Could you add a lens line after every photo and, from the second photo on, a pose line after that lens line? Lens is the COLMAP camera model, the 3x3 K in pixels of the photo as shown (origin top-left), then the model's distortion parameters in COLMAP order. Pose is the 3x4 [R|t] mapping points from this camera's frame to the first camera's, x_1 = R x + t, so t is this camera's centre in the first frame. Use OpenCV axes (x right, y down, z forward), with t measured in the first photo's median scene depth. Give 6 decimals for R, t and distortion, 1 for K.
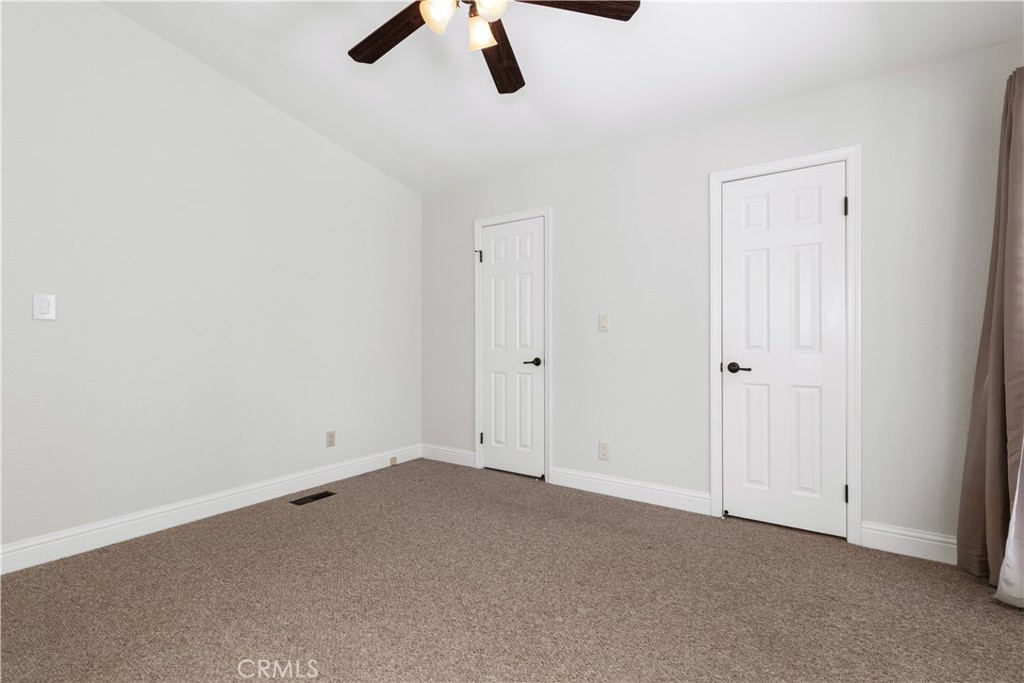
lens RADIAL K [[459.4, 0, 512.0], [0, 459.4, 341.5], [0, 0, 1]] dist [0.034244, -0.000047]
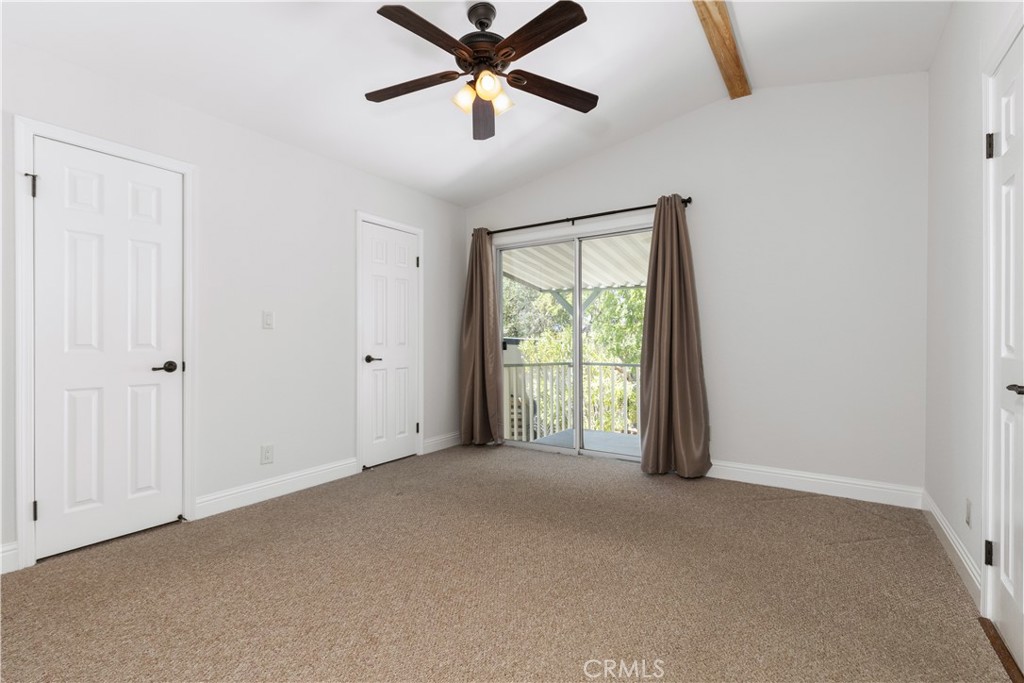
lens RADIAL K [[464.4, 0, 512.0], [0, 464.4, 341.5], [0, 0, 1]] dist [0.003679, -0.000044]
pose [[-0.008630, -0.002107, 0.999961, -0.717065], [-0.004972, 0.999986, 0.002064, -0.000561], [-0.999950, -0.004954, -0.008640, 0.471291]]
